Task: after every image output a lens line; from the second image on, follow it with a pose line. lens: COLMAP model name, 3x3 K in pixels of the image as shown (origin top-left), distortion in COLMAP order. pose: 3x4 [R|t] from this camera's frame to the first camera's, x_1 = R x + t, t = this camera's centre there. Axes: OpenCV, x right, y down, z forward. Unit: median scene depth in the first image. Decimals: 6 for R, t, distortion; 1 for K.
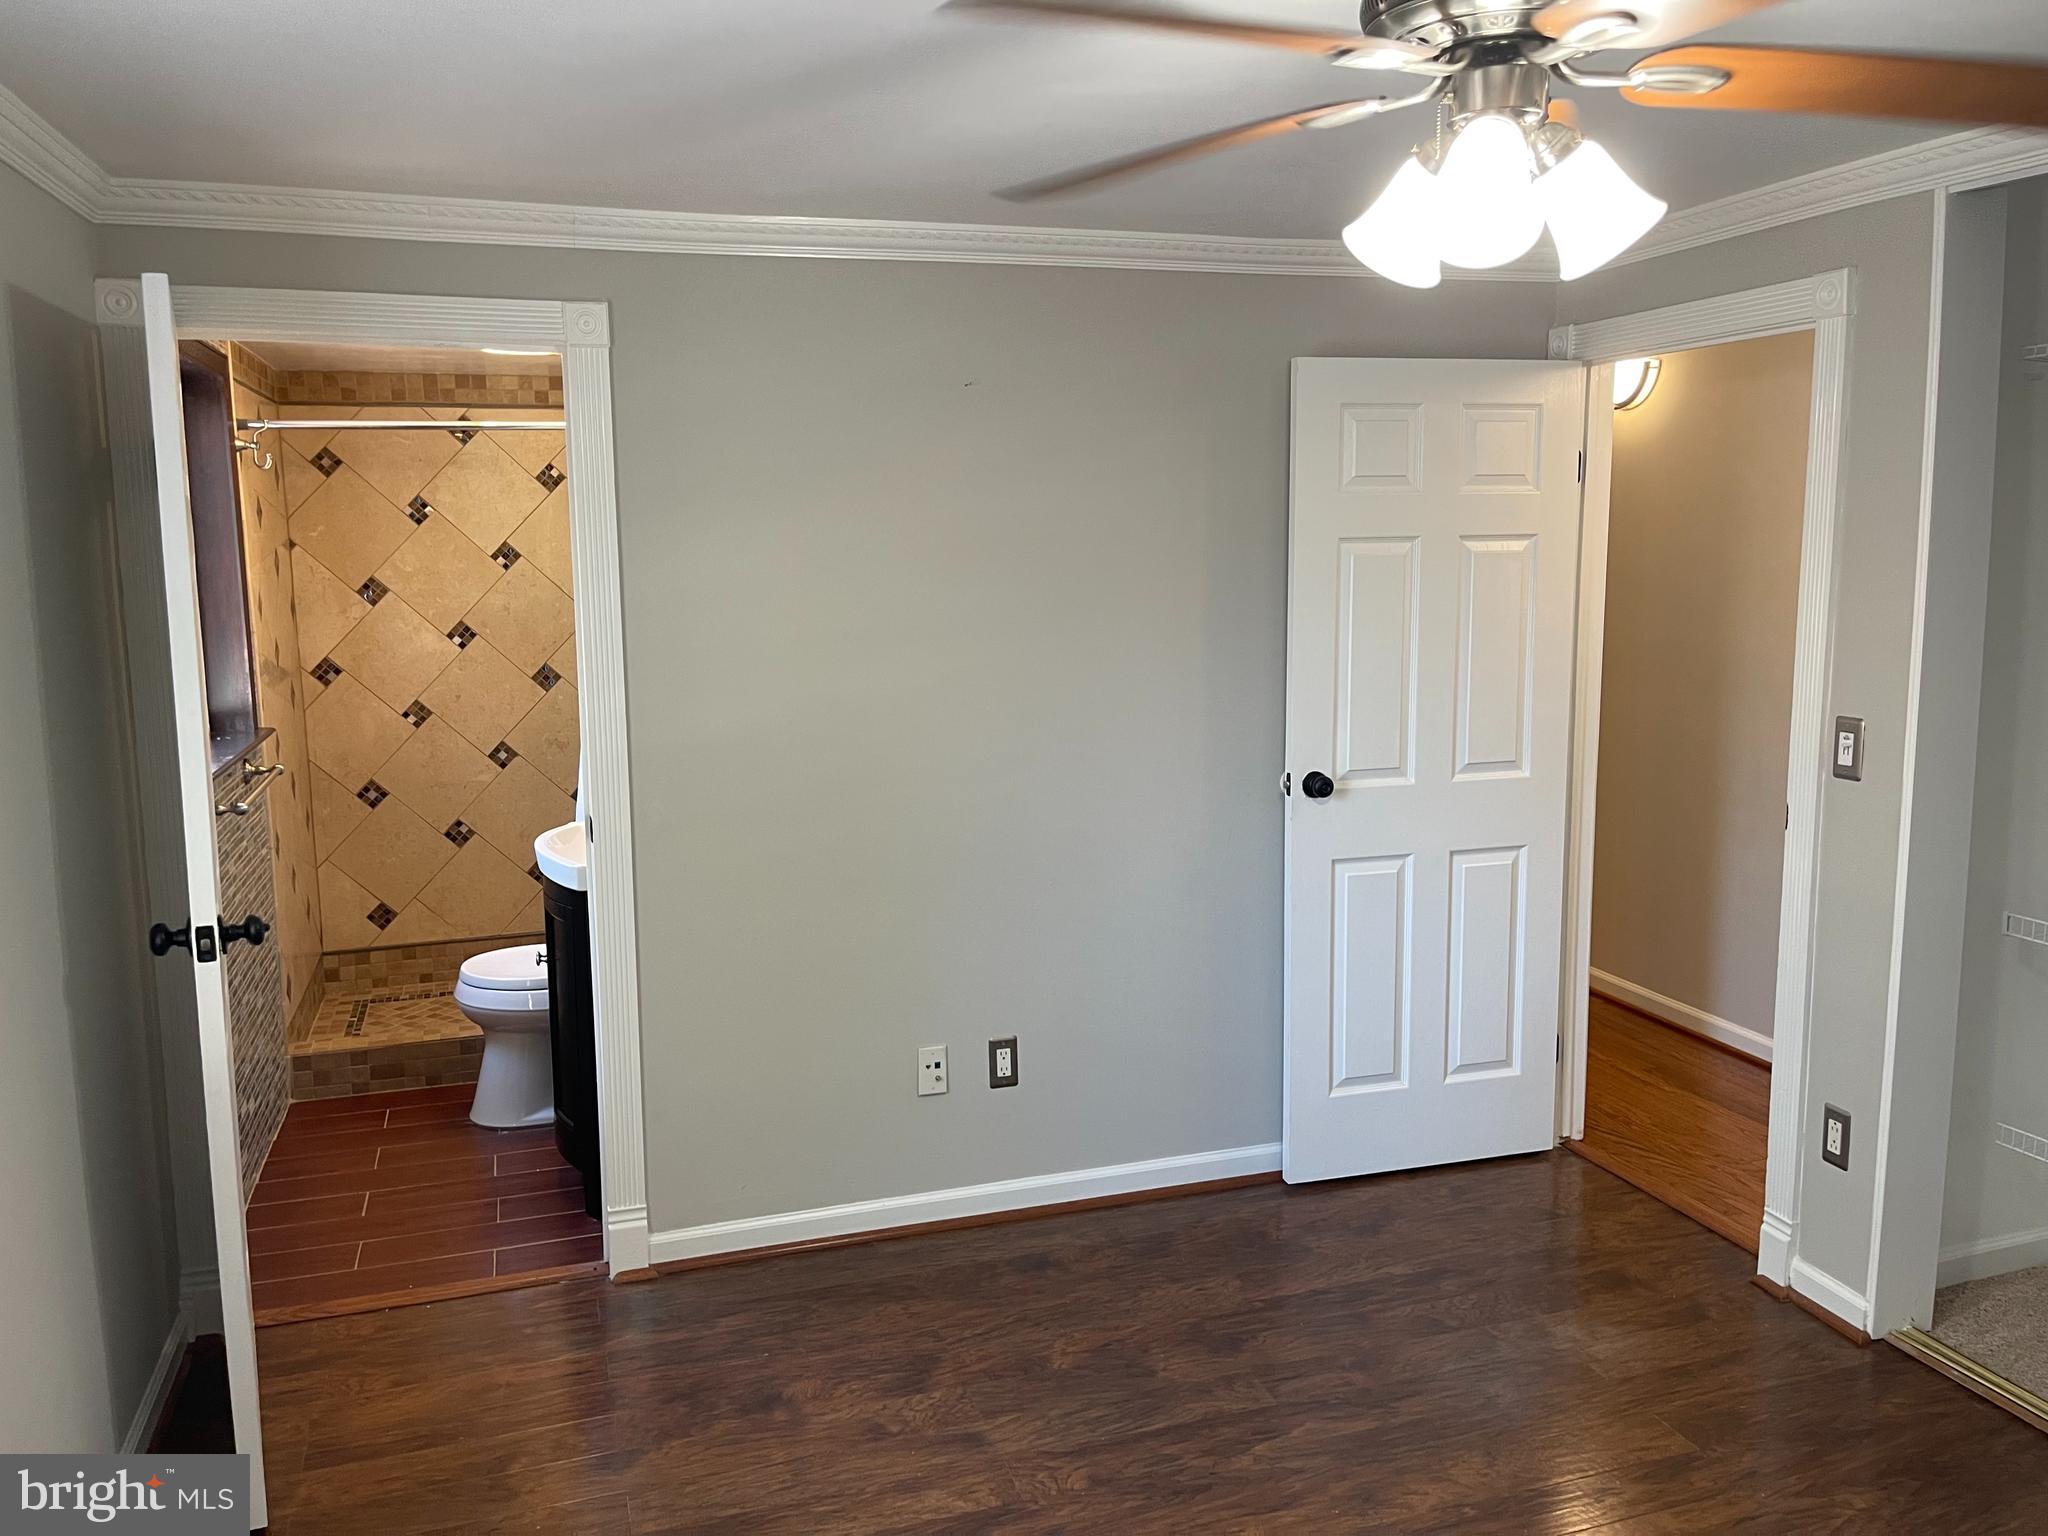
lens RADIAL K [[1544.6, 0, 1018.8], [0, 1544.6, 748.7], [0, 0, 1]] dist [0.047313, -0.062947]
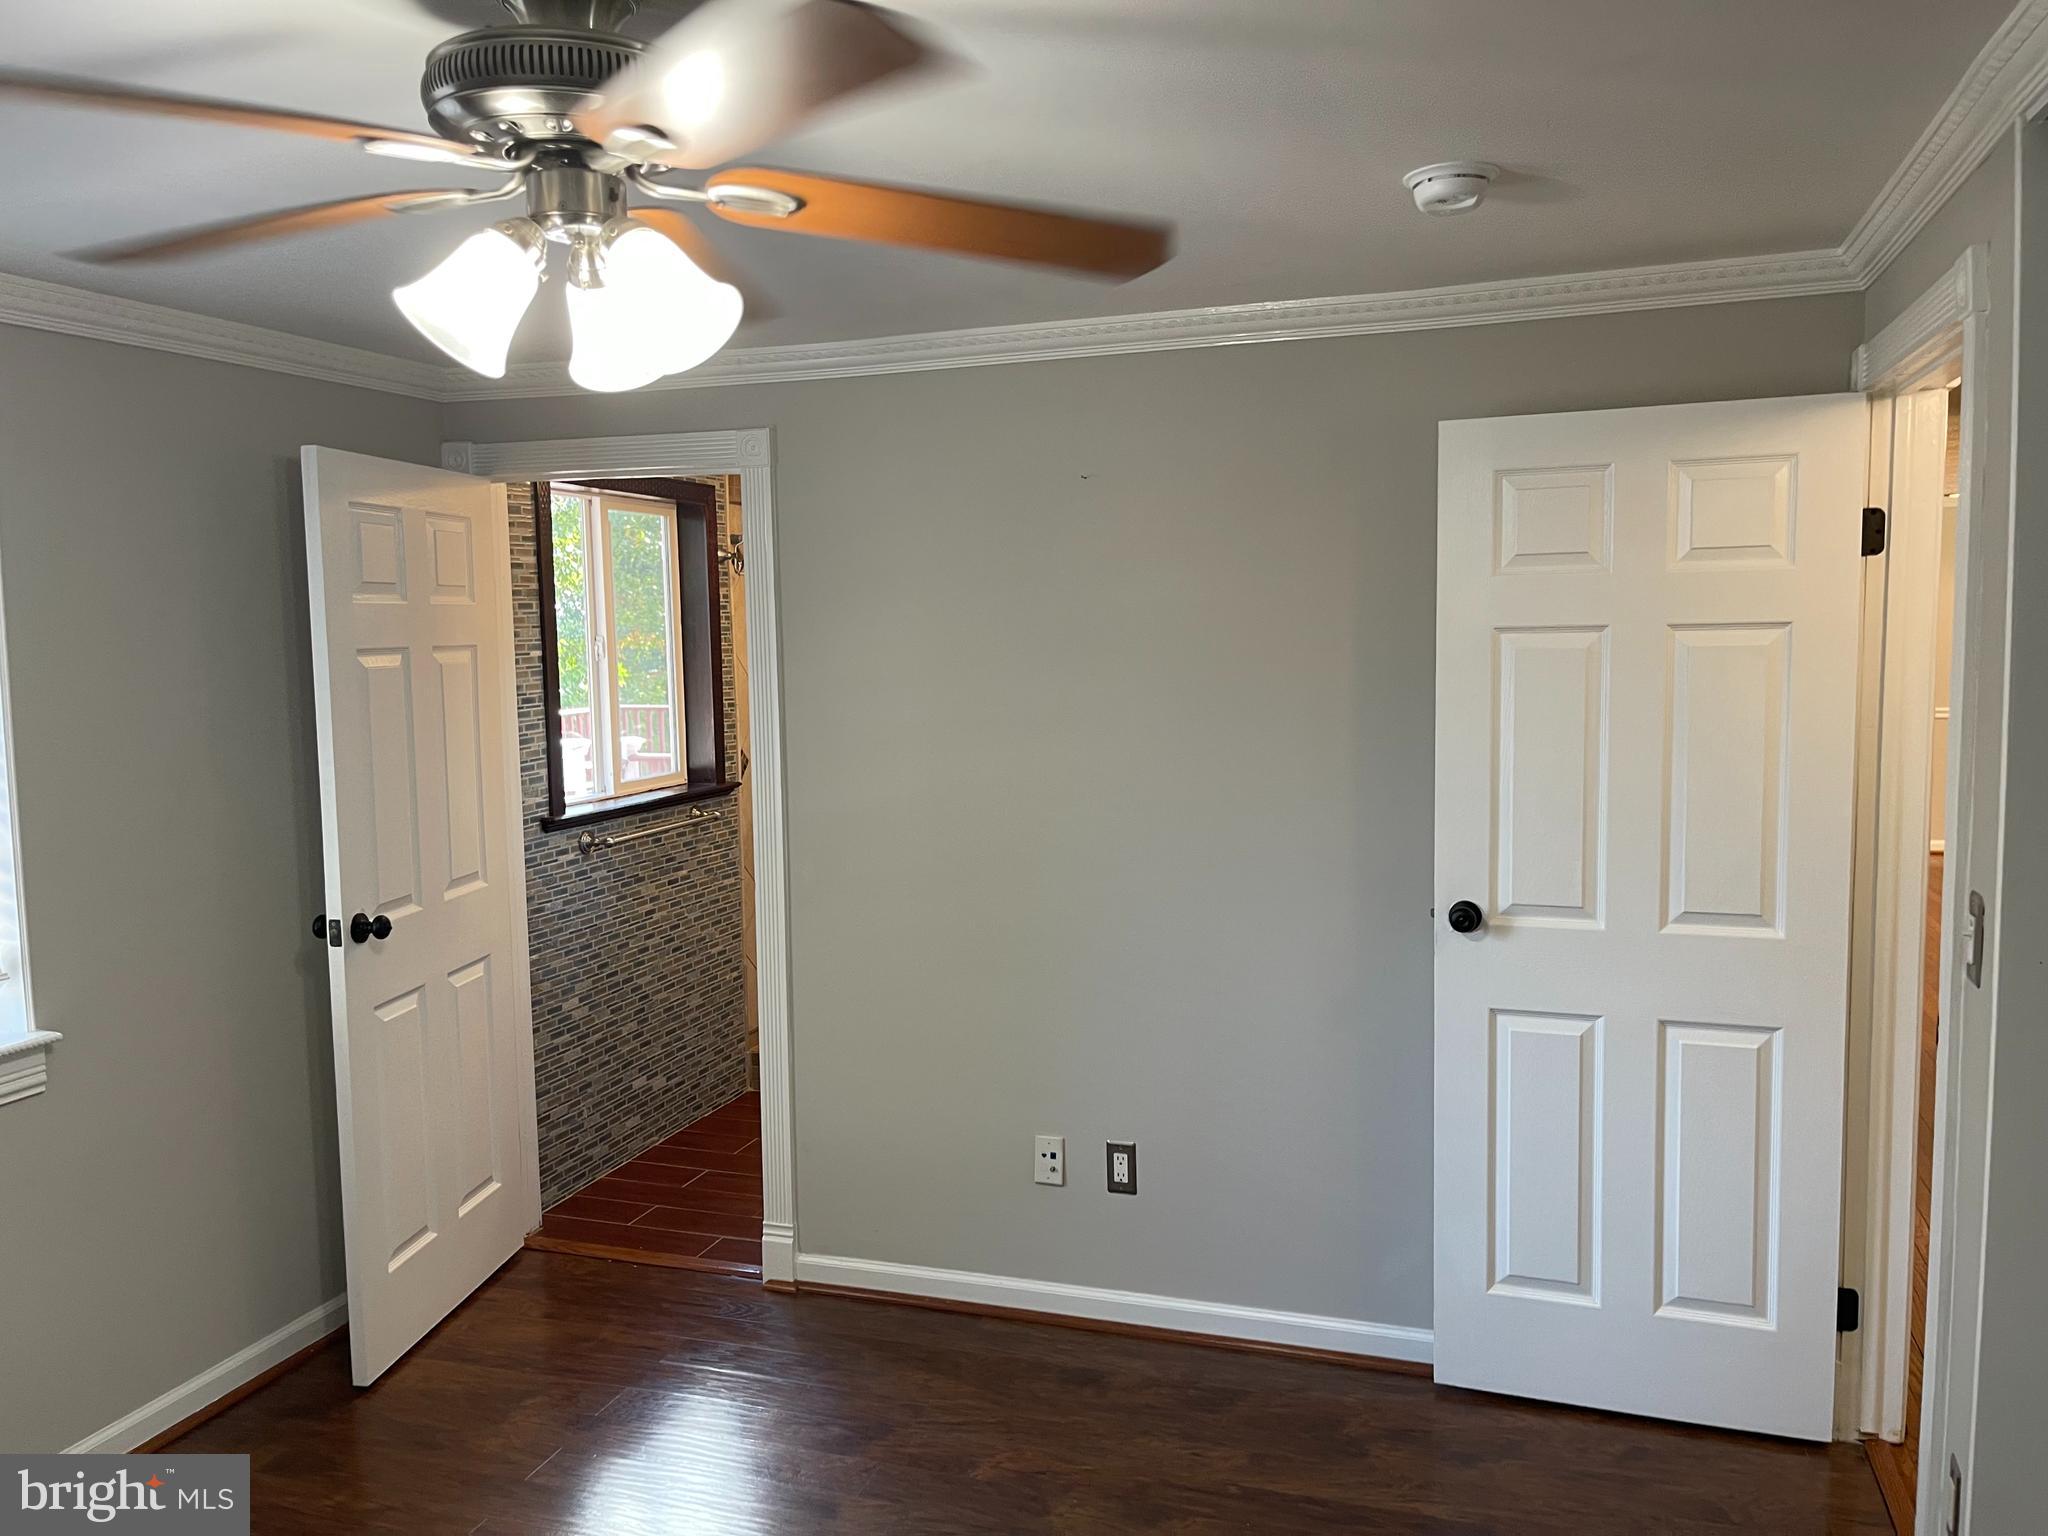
lens RADIAL K [[1553.3, 0, 1024.0], [0, 1553.3, 768.0], [0, 0, 1]] dist [0.025678, -0.001020]
pose [[0.808395, 0.053143, -0.586237, 0.499833], [-0.074073, 0.997184, -0.011748, -0.030532], [0.583962, 0.052922, 0.810054, 0.164157]]
